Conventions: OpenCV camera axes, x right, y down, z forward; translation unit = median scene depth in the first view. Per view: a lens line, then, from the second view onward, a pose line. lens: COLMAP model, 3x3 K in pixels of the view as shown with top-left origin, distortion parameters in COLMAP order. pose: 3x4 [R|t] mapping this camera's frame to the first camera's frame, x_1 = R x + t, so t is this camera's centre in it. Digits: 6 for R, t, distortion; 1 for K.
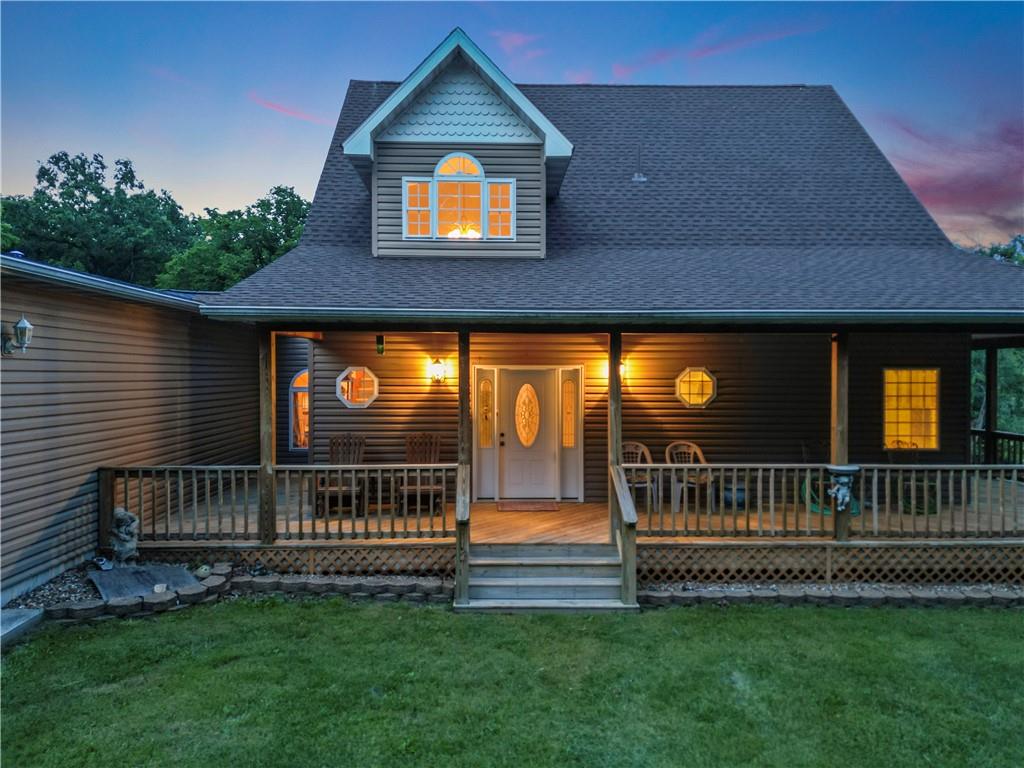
lens RADIAL K [[720.7, 0, 516.1], [0, 720.7, 390.7], [0, 0, 1]] dist [0.062594, -0.047336]
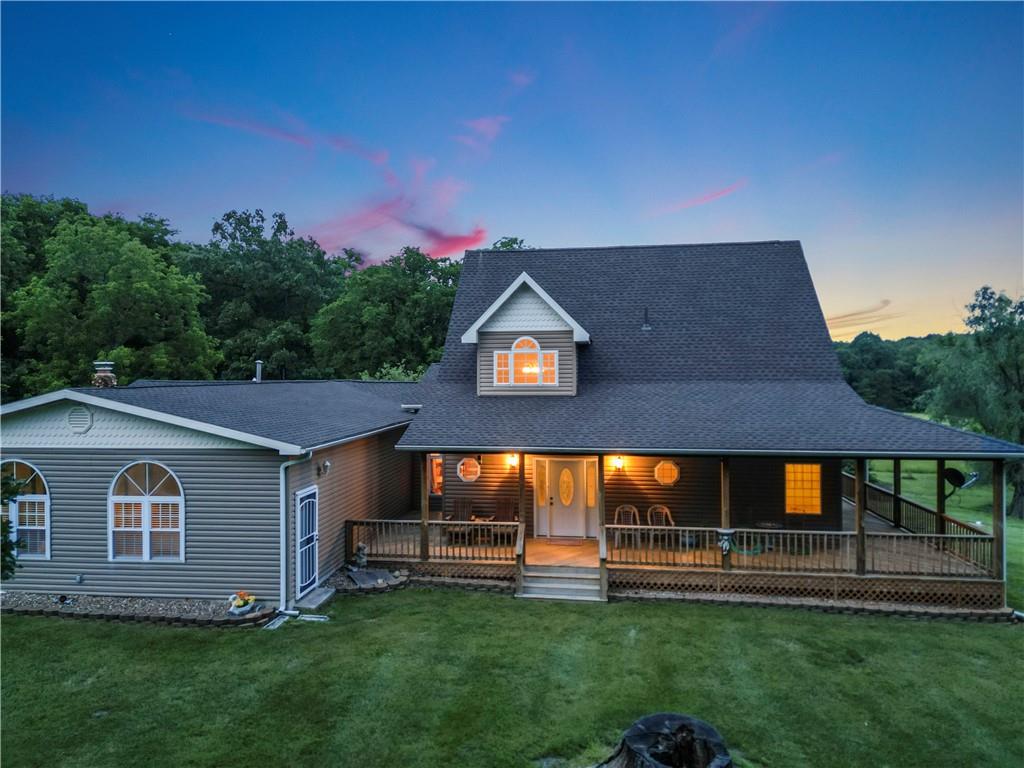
lens RADIAL K [[722.8, 0, 510.8], [0, 722.8, 389.7], [0, 0, 1]] dist [0.055711, -0.010498]
pose [[0.986861, -0.002526, -0.161550, 0.208206], [0.002484, 0.999997, -0.000460, -0.250488], [0.161550, 0.000053, 0.986864, -0.901707]]
